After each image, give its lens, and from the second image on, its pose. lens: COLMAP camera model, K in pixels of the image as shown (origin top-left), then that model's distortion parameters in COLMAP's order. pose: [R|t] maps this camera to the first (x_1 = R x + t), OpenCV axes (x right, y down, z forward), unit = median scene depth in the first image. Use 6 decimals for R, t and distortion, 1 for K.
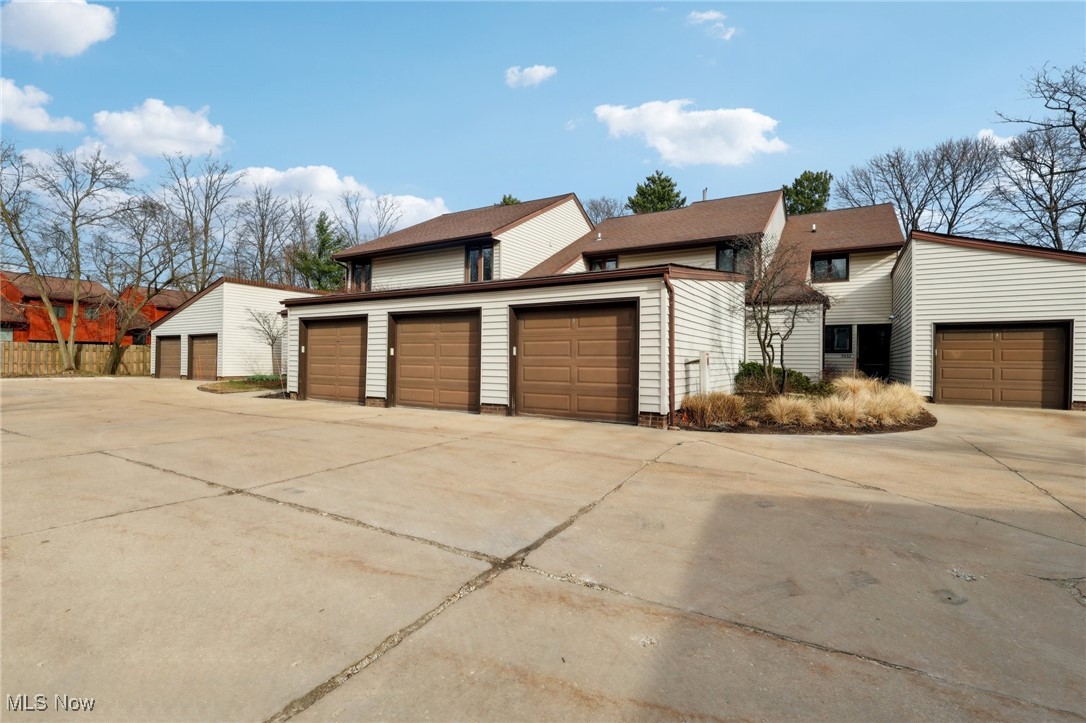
lens RADIAL K [[508.1, 0, 543.0], [0, 508.1, 361.5], [0, 0, 1]] dist [-0.001361, 0.000160]
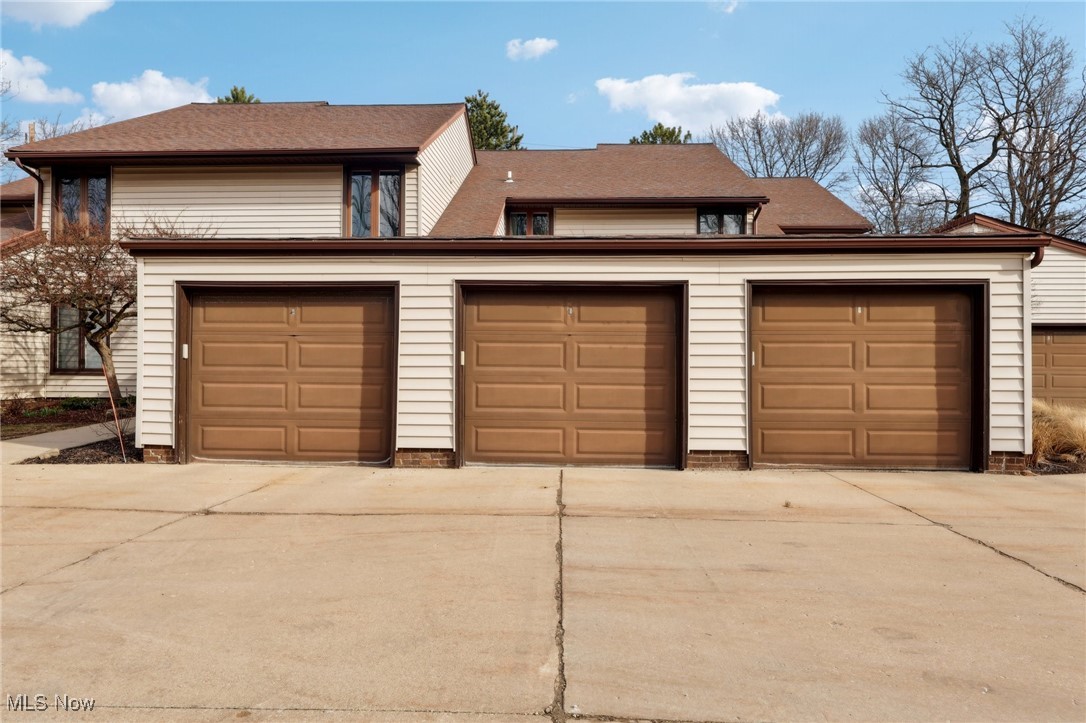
lens RADIAL K [[719.2, 0, 542.0], [0, 719.2, 360.9], [0, 0, 1]] dist [0.000607, -0.000575]
pose [[0.883526, 0.006126, 0.468341, -0.502608], [0.002394, 0.999842, -0.017594, -0.002907], [-0.468375, 0.016666, 0.883372, 0.287206]]
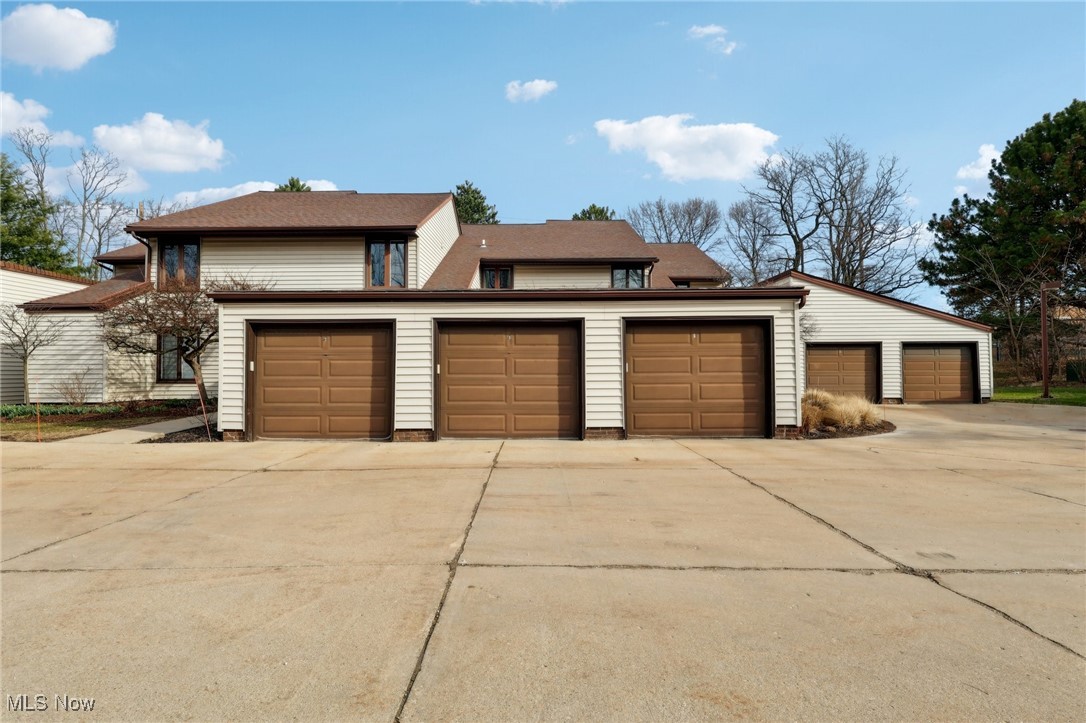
lens RADIAL K [[515.6, 0, 543.0], [0, 515.6, 361.5], [0, 0, 1]] dist [-0.000820, 0.000076]
pose [[0.860463, 0.006067, 0.509477, -0.499304], [0.012970, 0.999344, -0.033805, -0.001576], [-0.509348, 0.035696, 0.859820, 0.212199]]
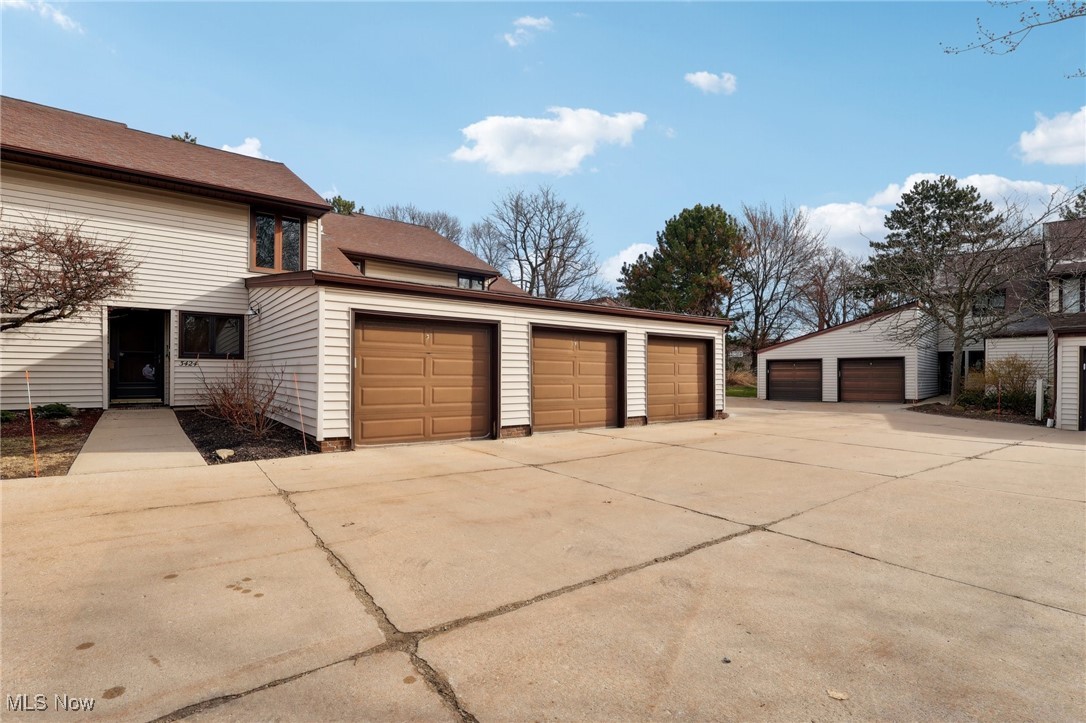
lens RADIAL K [[511.4, 0, 543.5], [0, 511.4, 375.6], [0, 0, 1]] dist [0.001557, 0.000667]
pose [[0.372695, 0.000827, 0.927954, -0.958439], [0.011092, 0.999924, -0.005346, -0.003726], [-0.927888, 0.012285, 0.372657, 0.588534]]
